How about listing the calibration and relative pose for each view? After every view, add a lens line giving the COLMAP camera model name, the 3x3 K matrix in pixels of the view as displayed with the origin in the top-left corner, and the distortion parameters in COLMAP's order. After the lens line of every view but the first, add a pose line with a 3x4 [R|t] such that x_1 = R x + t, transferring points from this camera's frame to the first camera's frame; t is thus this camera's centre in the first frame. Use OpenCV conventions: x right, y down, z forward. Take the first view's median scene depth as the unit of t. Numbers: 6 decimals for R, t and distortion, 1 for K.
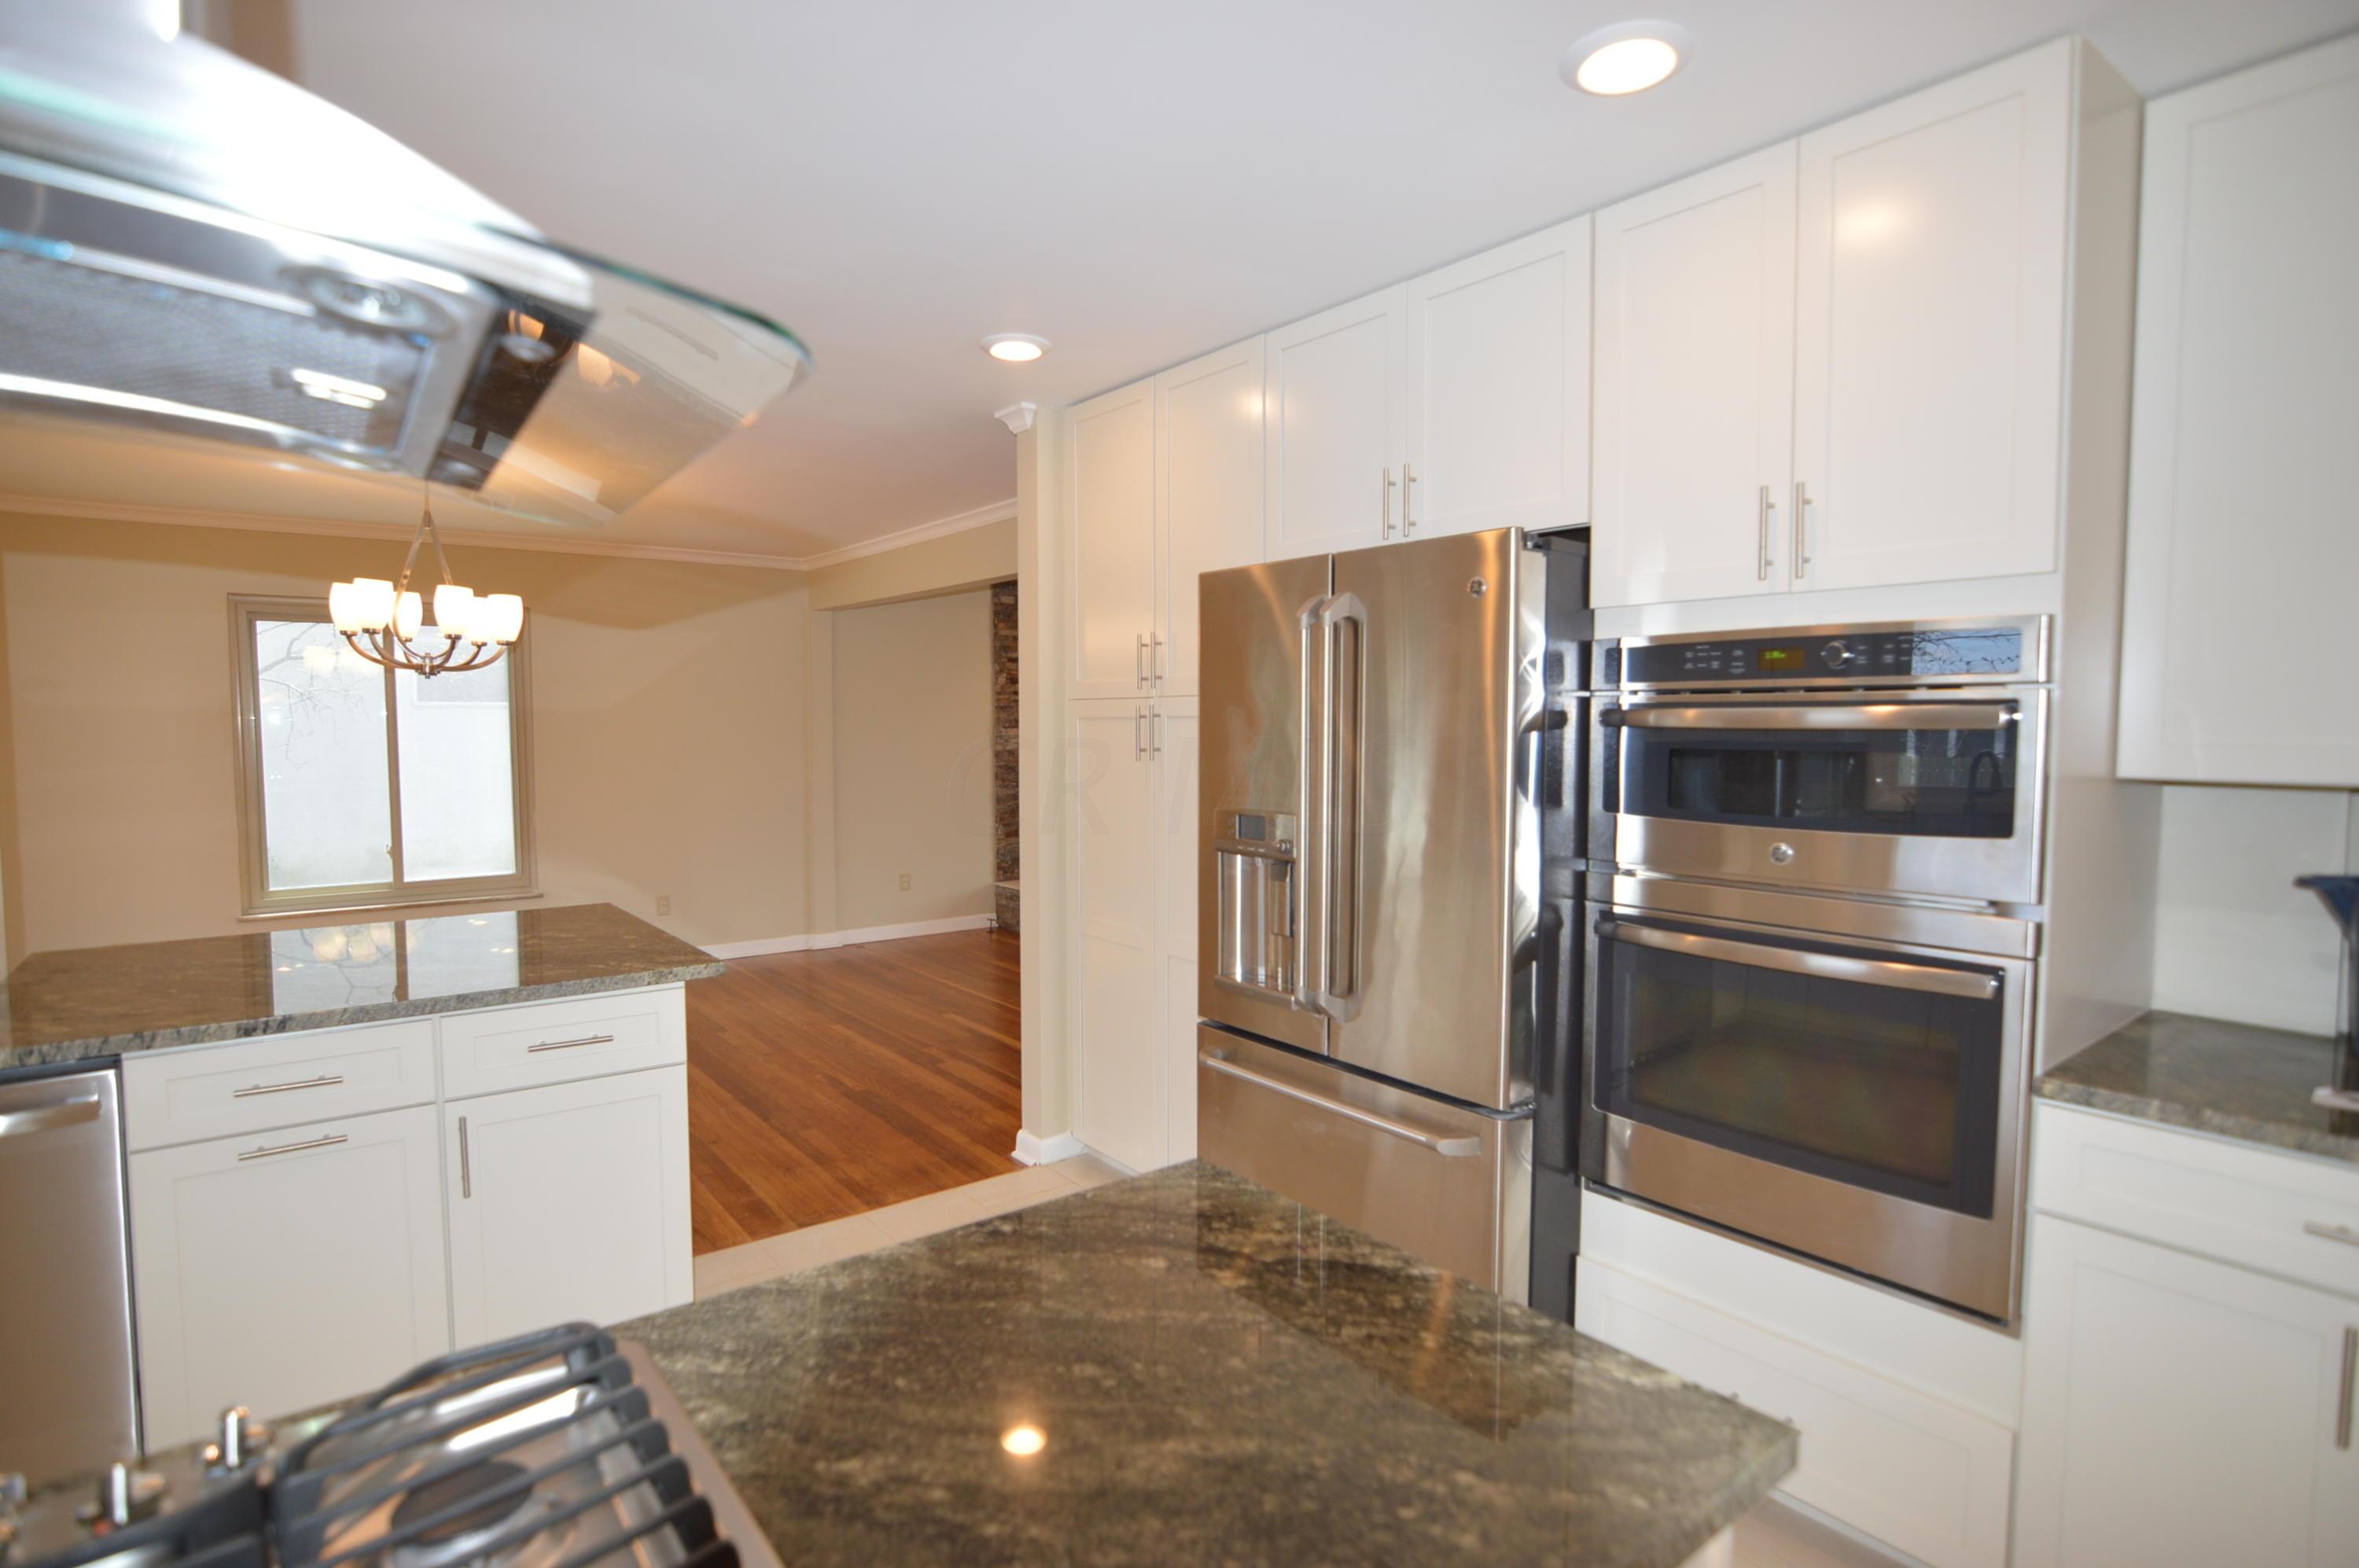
lens RADIAL K [[1176.6, 0, 1160.7], [0, 1176.6, 792.1], [0, 0, 1]] dist [-0.035127, 0.012802]
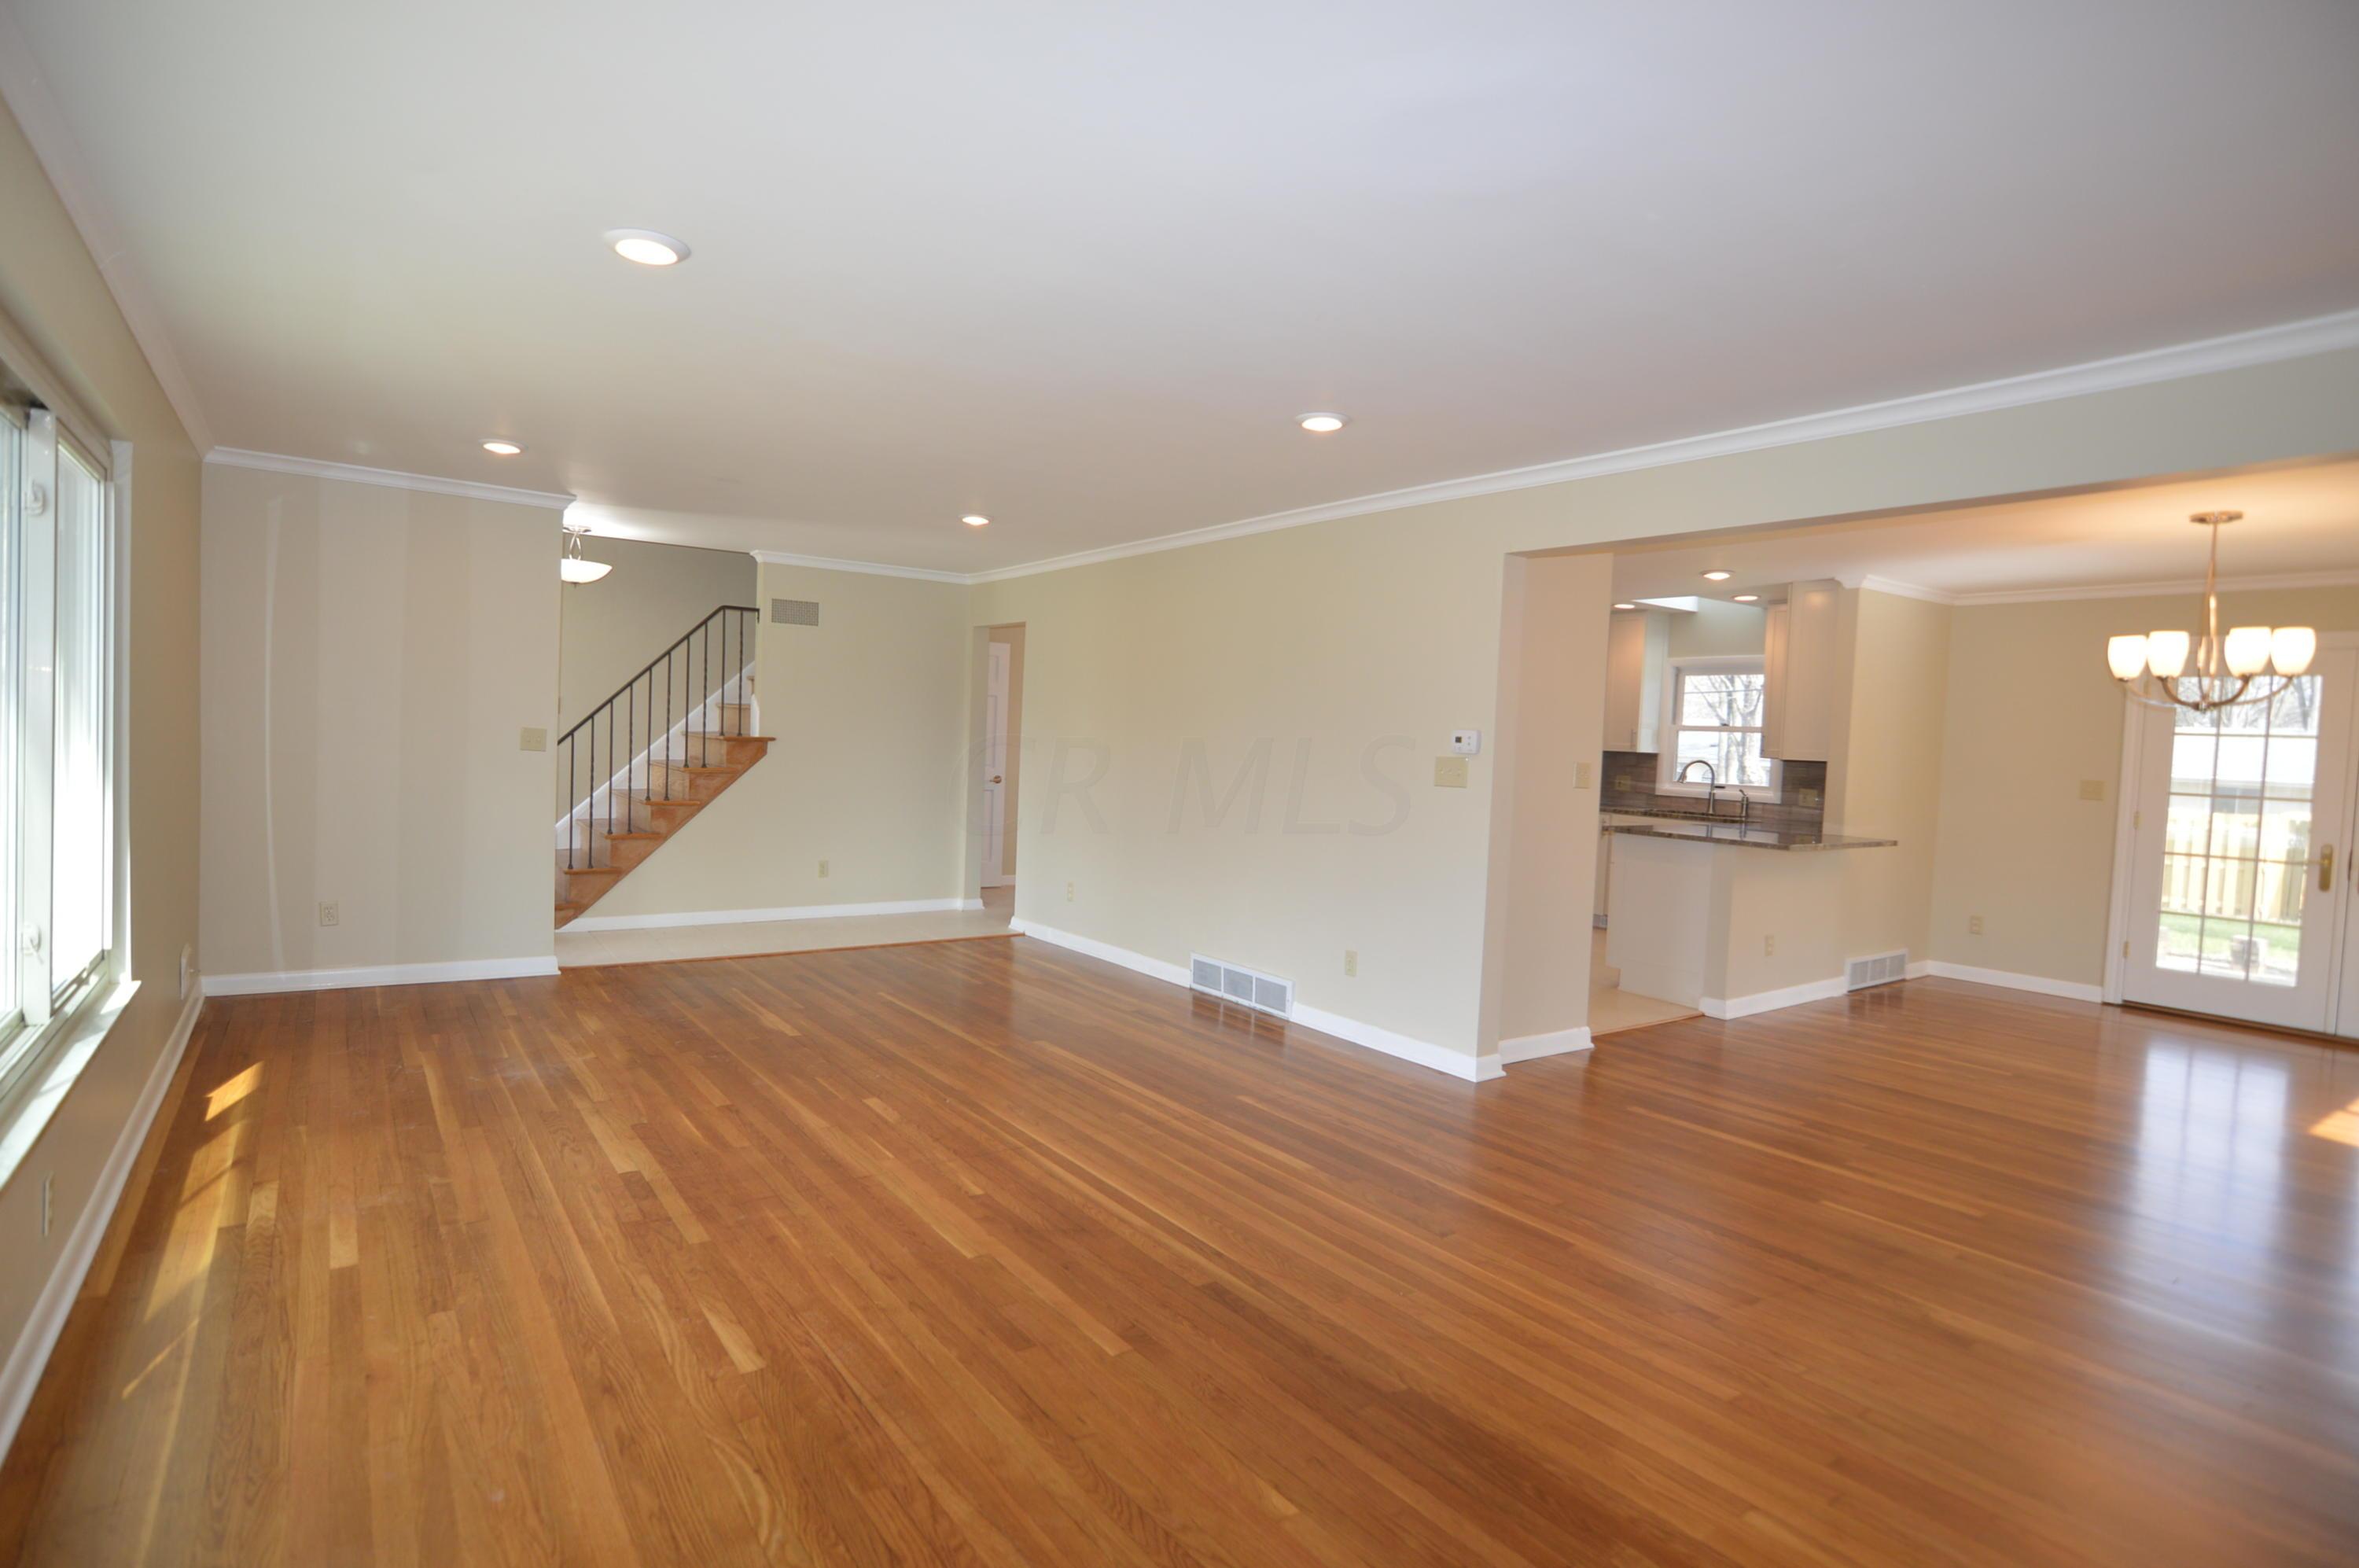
lens RADIAL K [[1176.6, 0, 1160.7], [0, 1176.6, 792.1], [0, 0, 1]] dist [-0.035127, 0.012802]
pose [[-0.998631, -0.042008, 0.031182, 0.179445], [-0.038266, 0.992950, 0.112184, -0.061250], [-0.035675, 0.110837, -0.993198, 1.221408]]
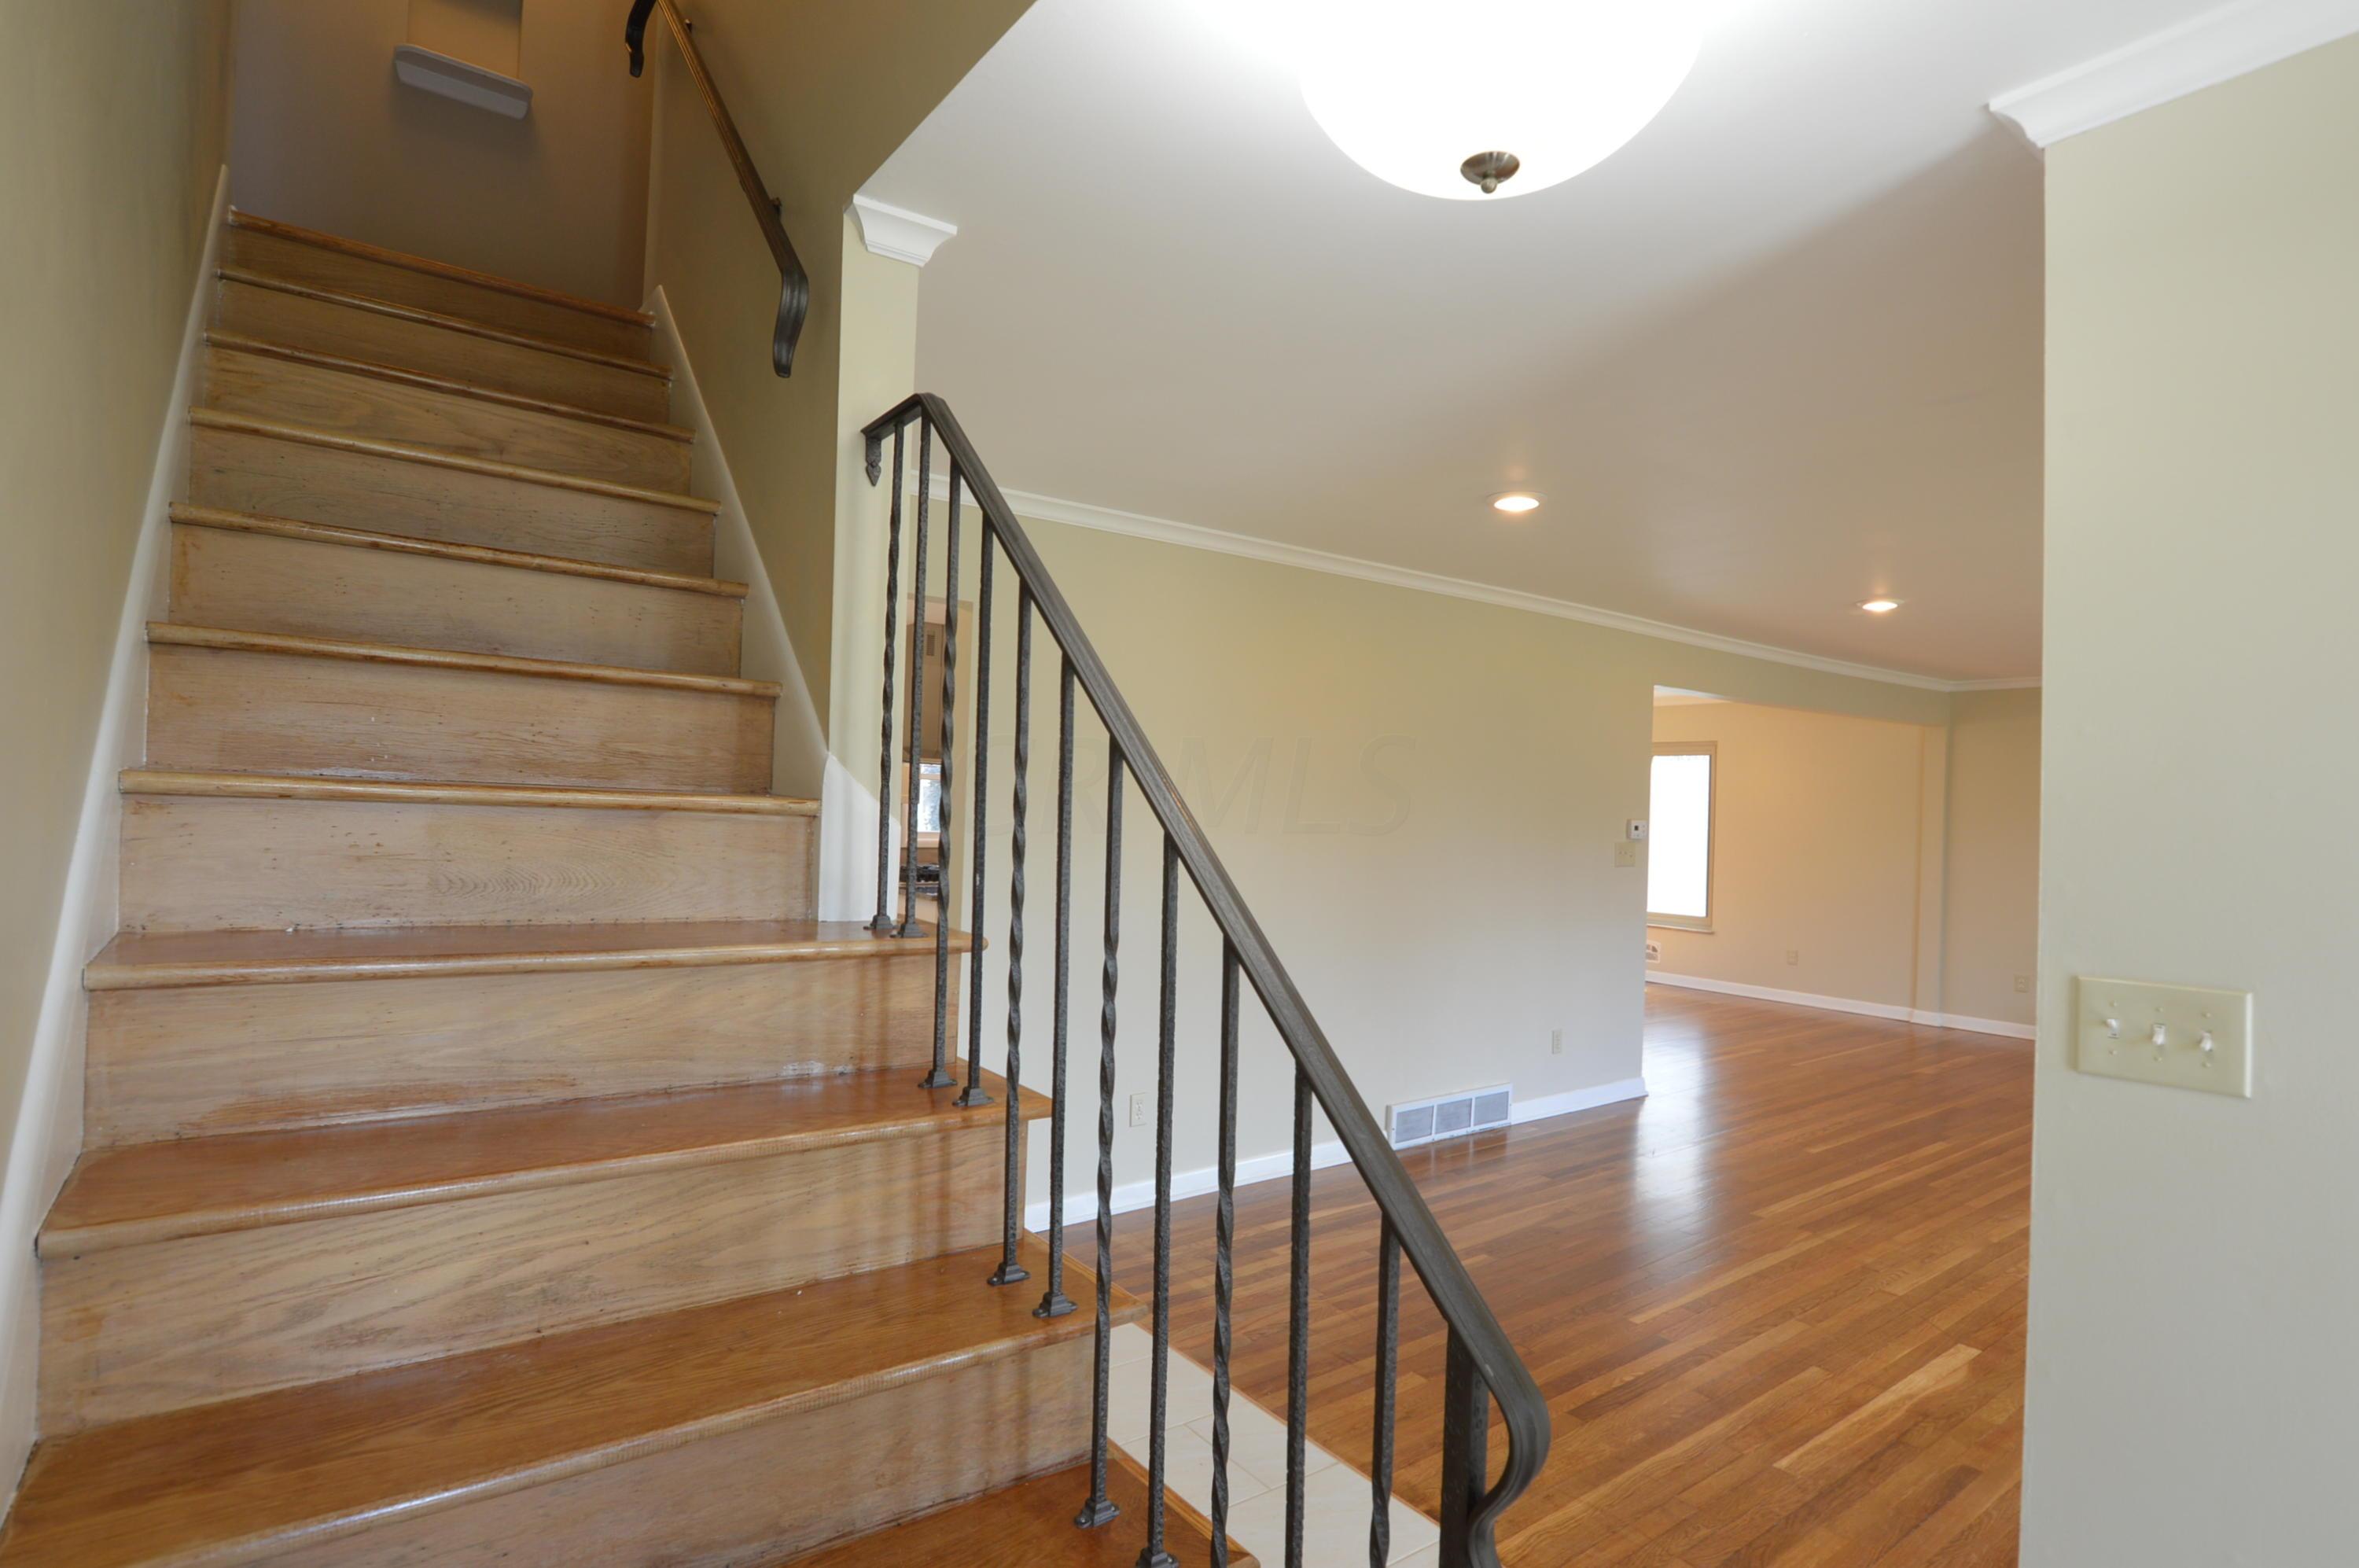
lens RADIAL K [[1176.6, 0, 1160.7], [0, 1176.6, 792.1], [0, 0, 1]] dist [-0.035127, 0.012802]
pose [[-0.023767, -0.006021, -0.999699, 0.833068], [-0.094232, 0.995543, -0.003756, -0.015109], [0.995267, 0.094114, -0.024228, 0.278556]]
